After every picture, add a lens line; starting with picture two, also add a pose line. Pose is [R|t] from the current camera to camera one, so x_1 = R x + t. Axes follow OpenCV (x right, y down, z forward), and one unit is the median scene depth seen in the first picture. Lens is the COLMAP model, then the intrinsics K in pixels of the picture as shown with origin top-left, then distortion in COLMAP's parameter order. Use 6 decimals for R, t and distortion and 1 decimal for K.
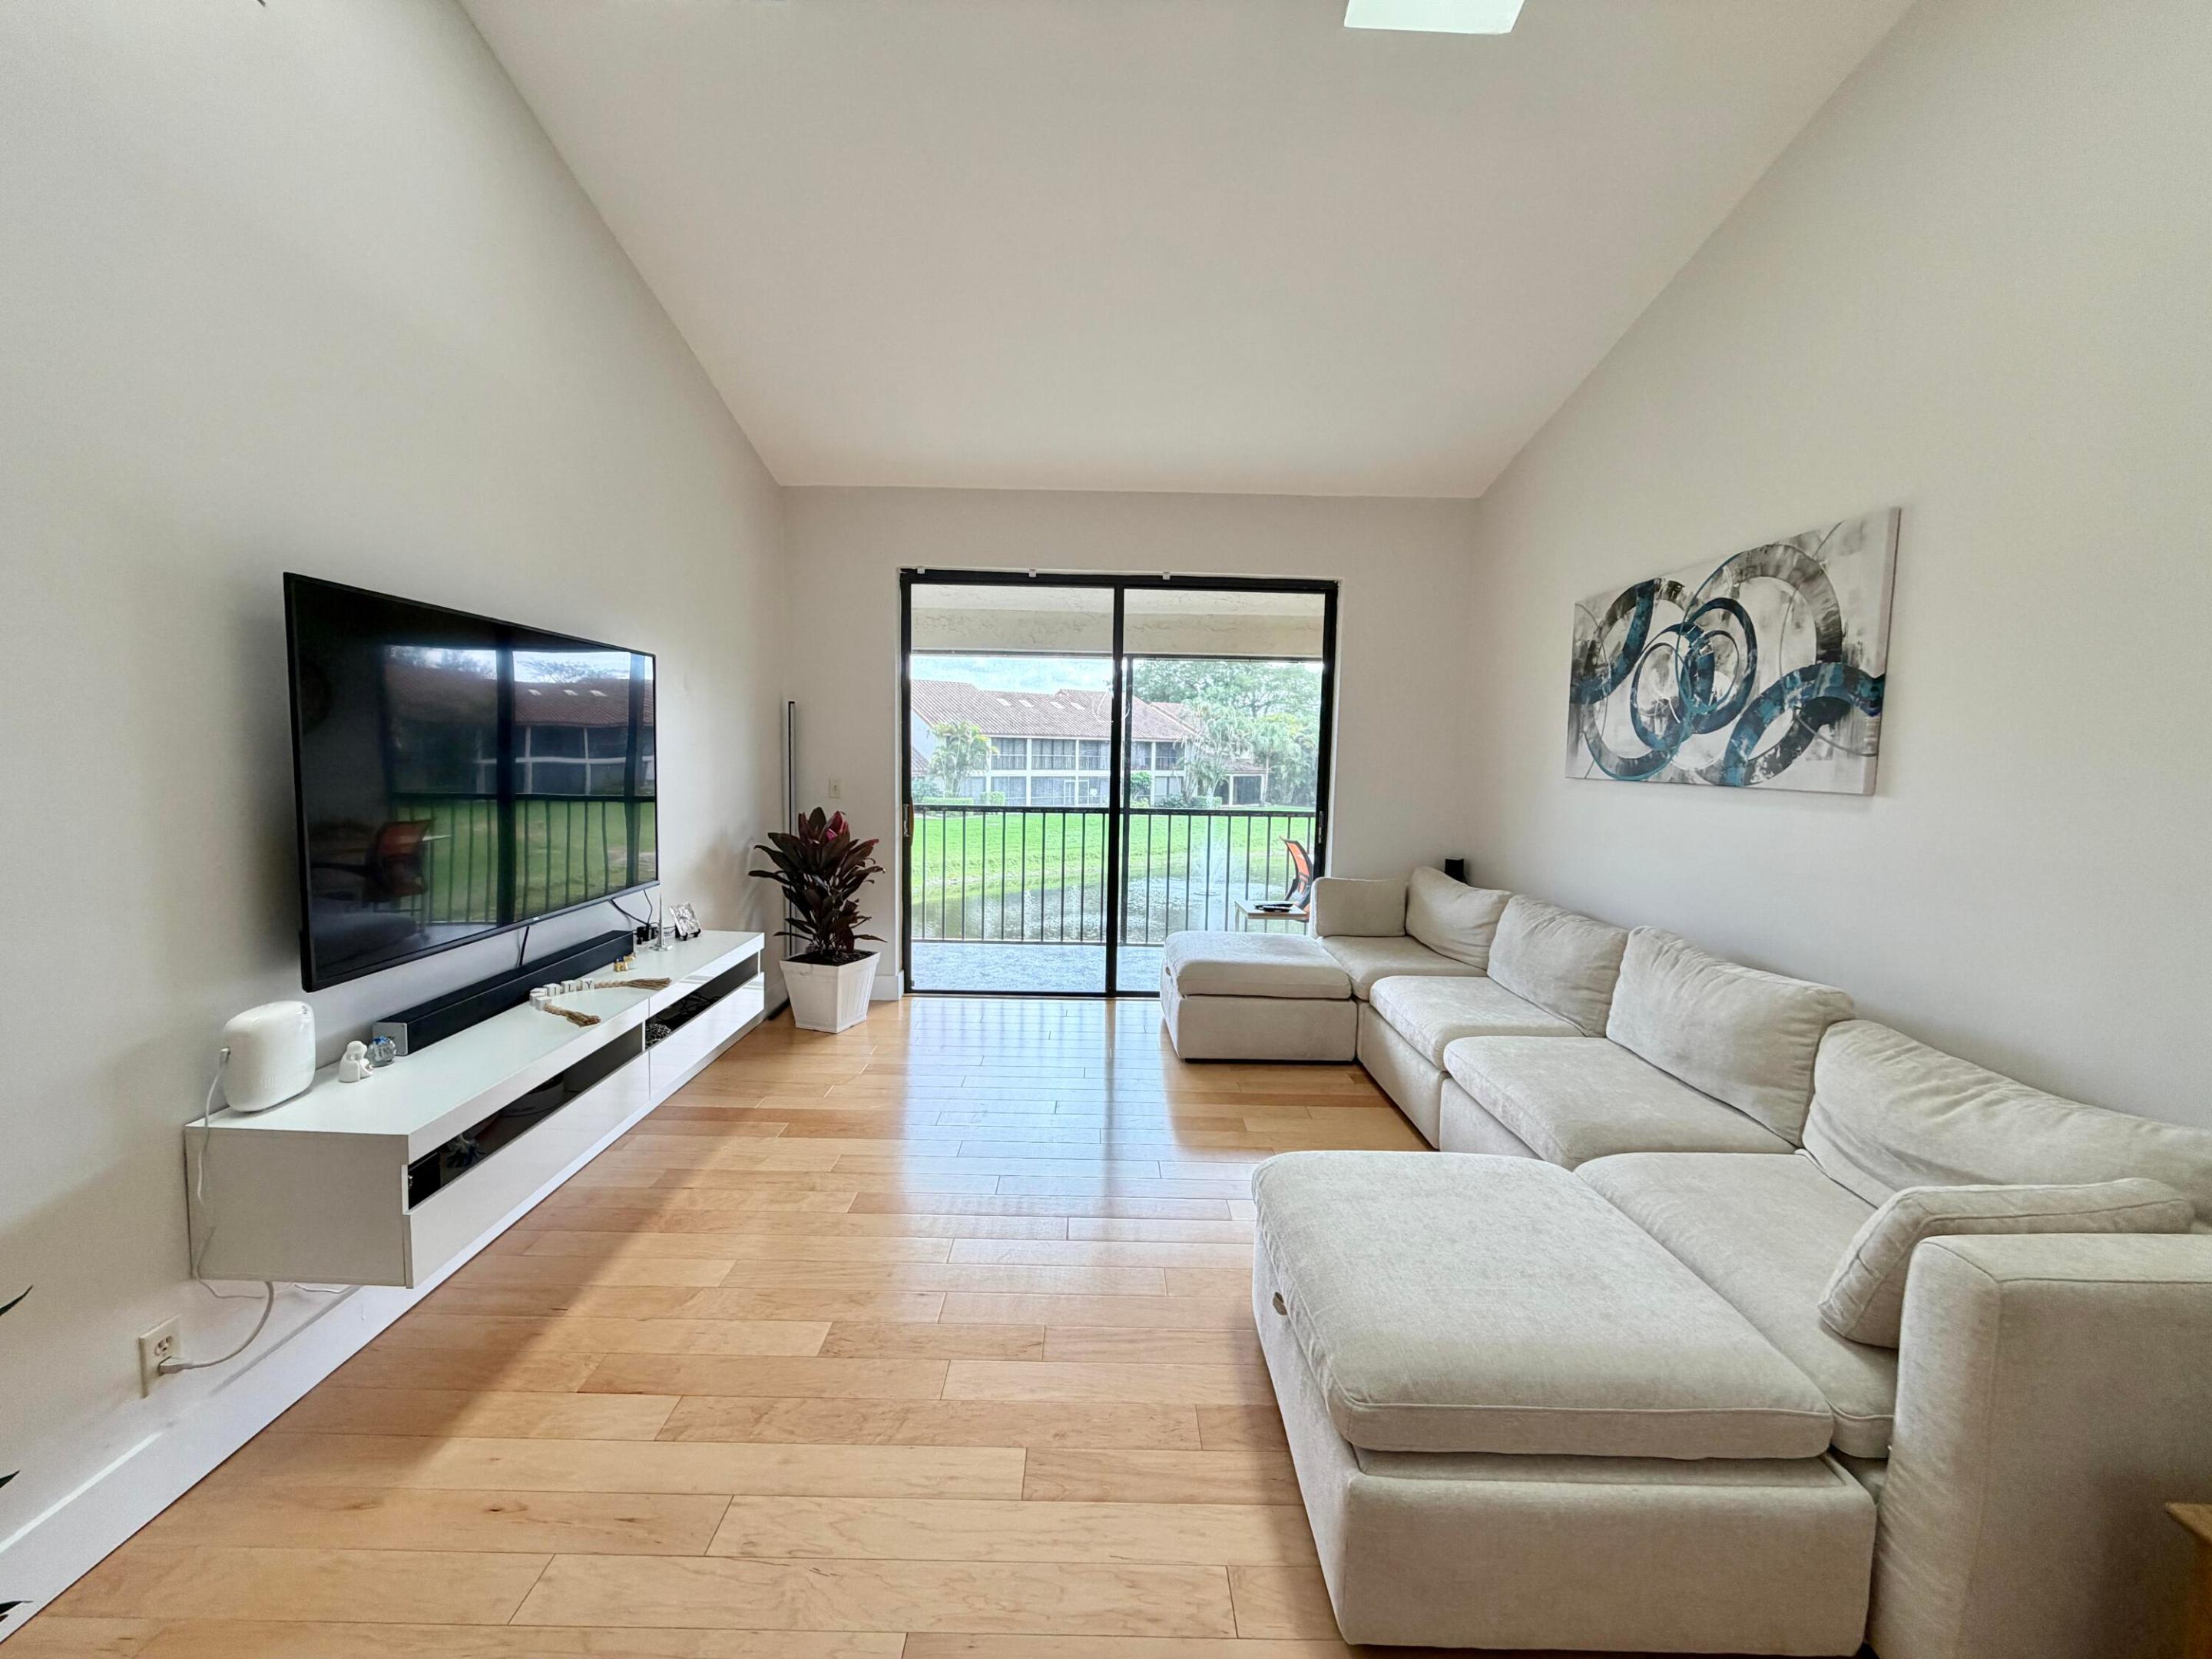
lens RADIAL K [[881.0, 0, 1096.7], [0, 881.0, 828.0], [0, 0, 1]] dist [0.000614, -0.000056]
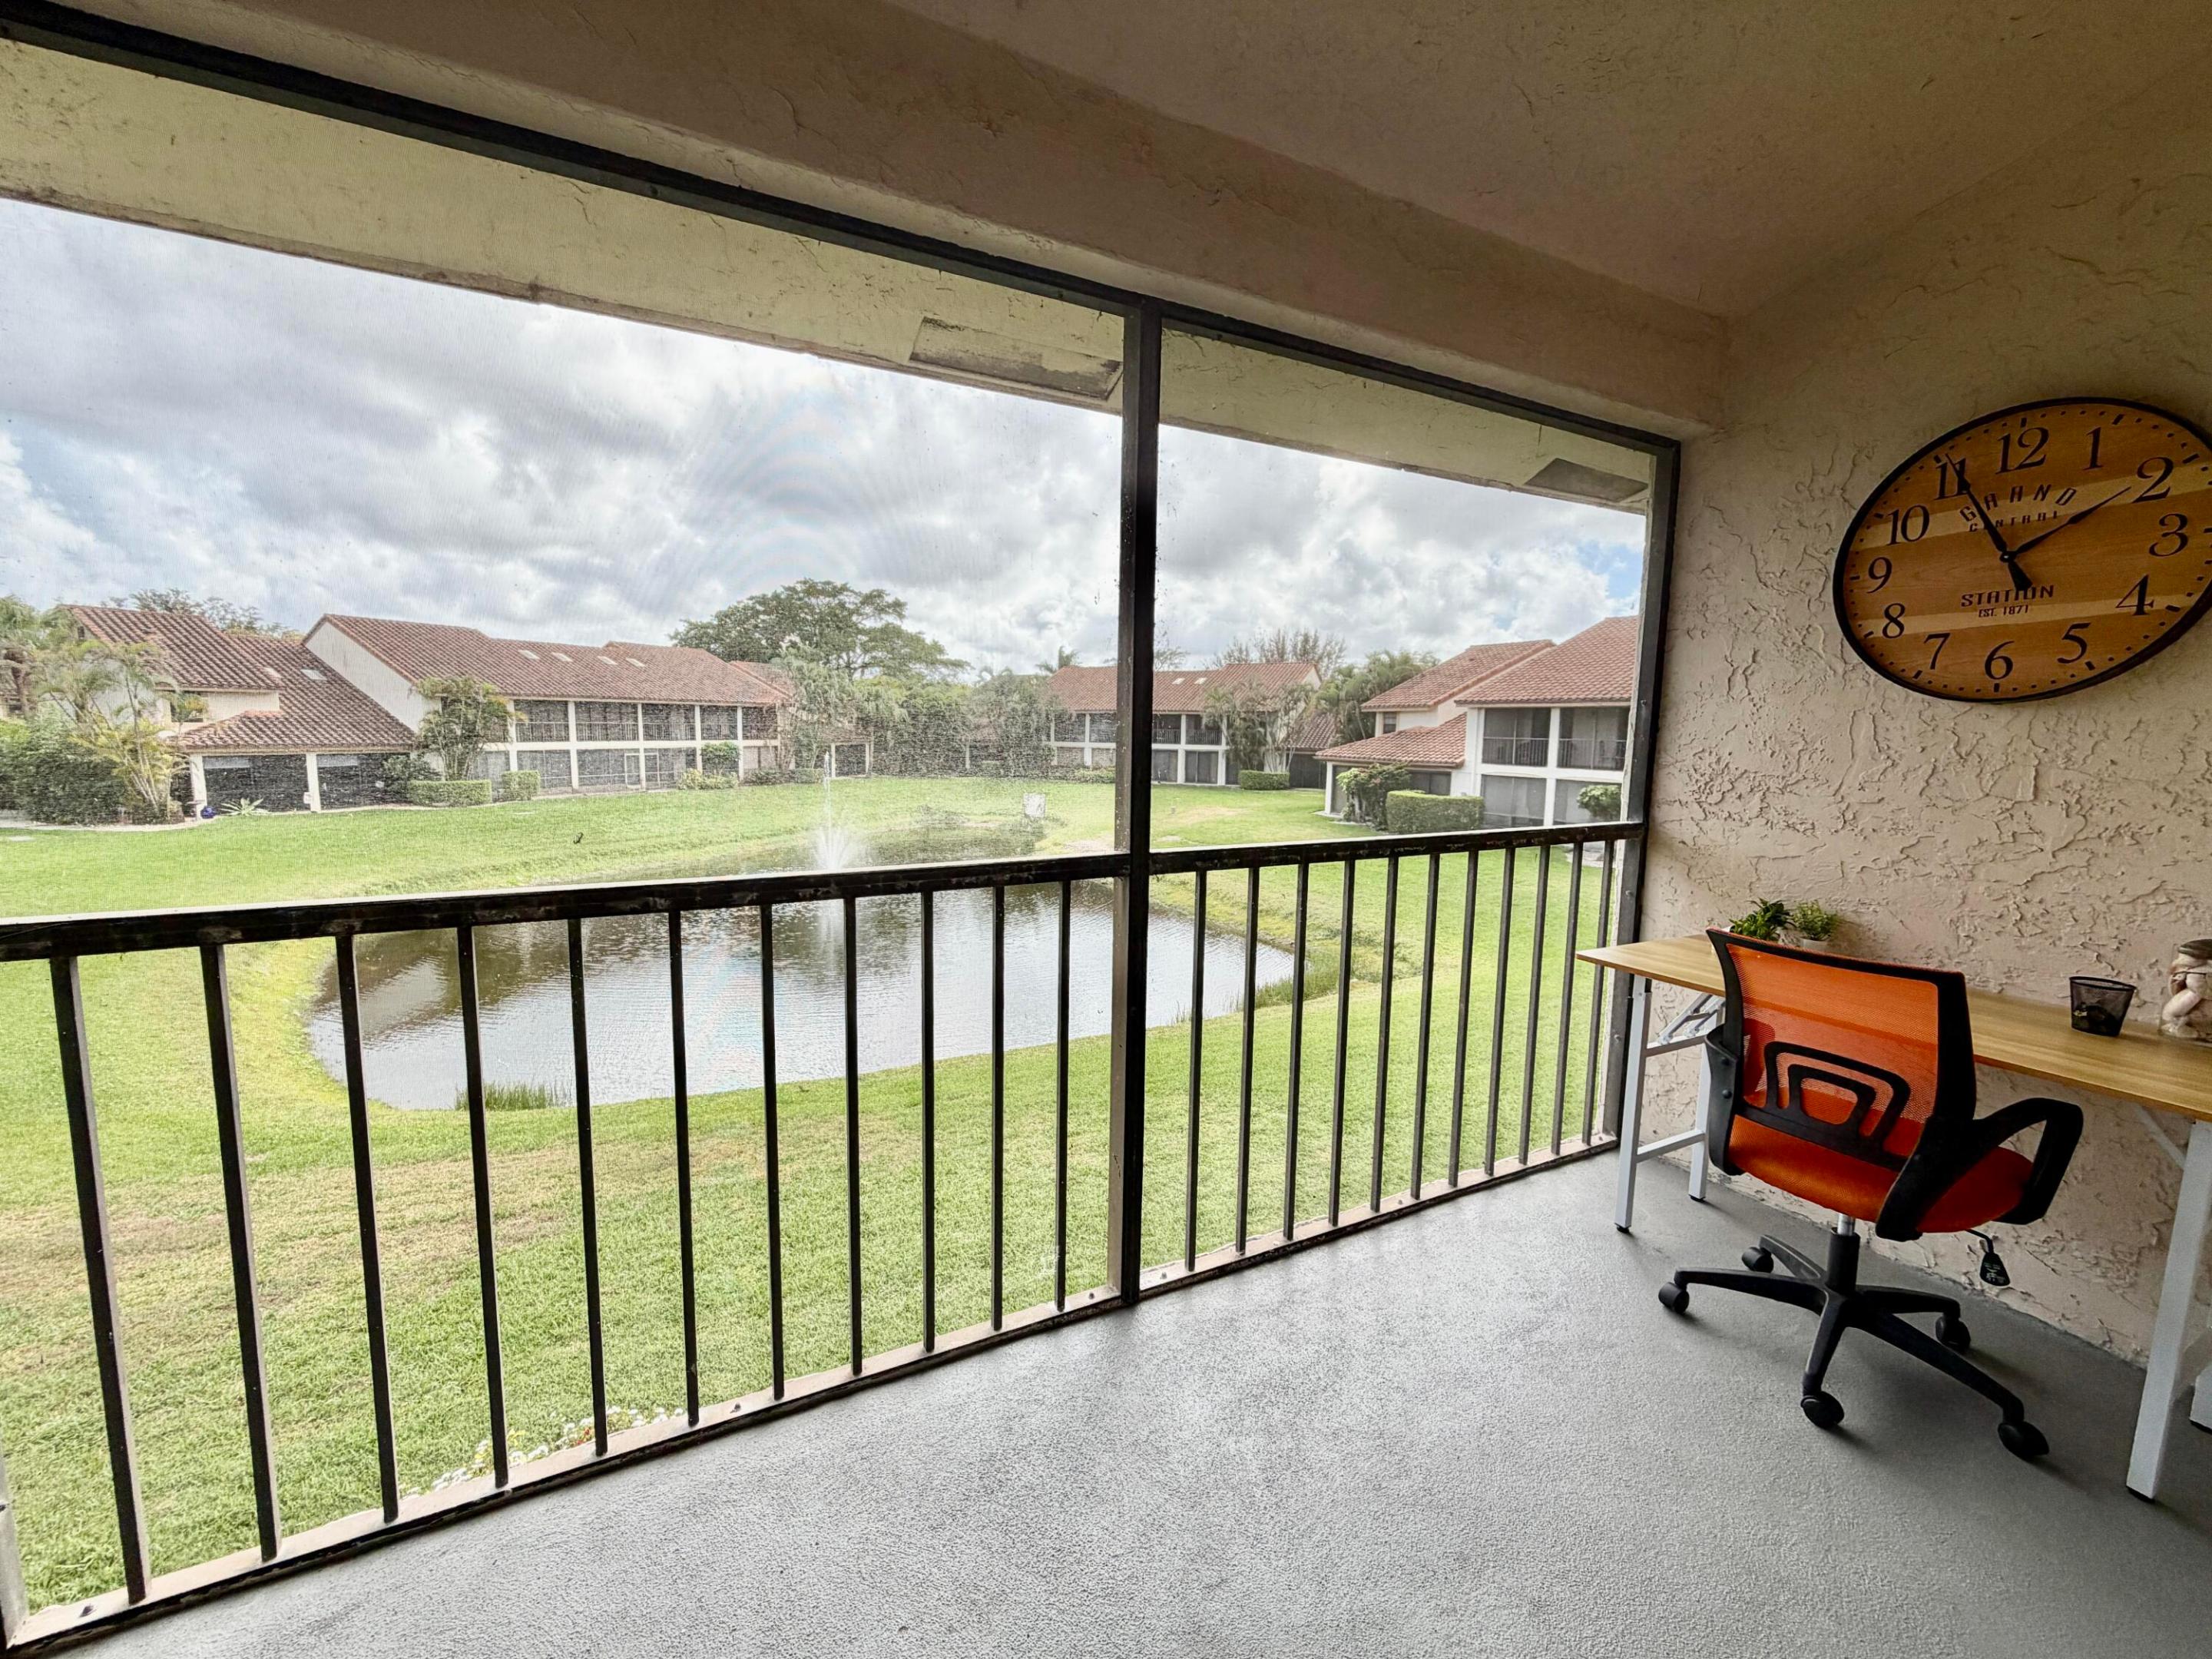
lens RADIAL K [[881.0, 0, 1112.6], [0, 881.0, 828.3], [0, 0, 1]] dist [0.000614, -0.000056]
pose [[0.884695, -0.060050, 0.462285, -0.267095], [0.042380, 0.997922, 0.048526, -0.080575], [-0.464239, -0.023339, 0.885402, 1.000496]]
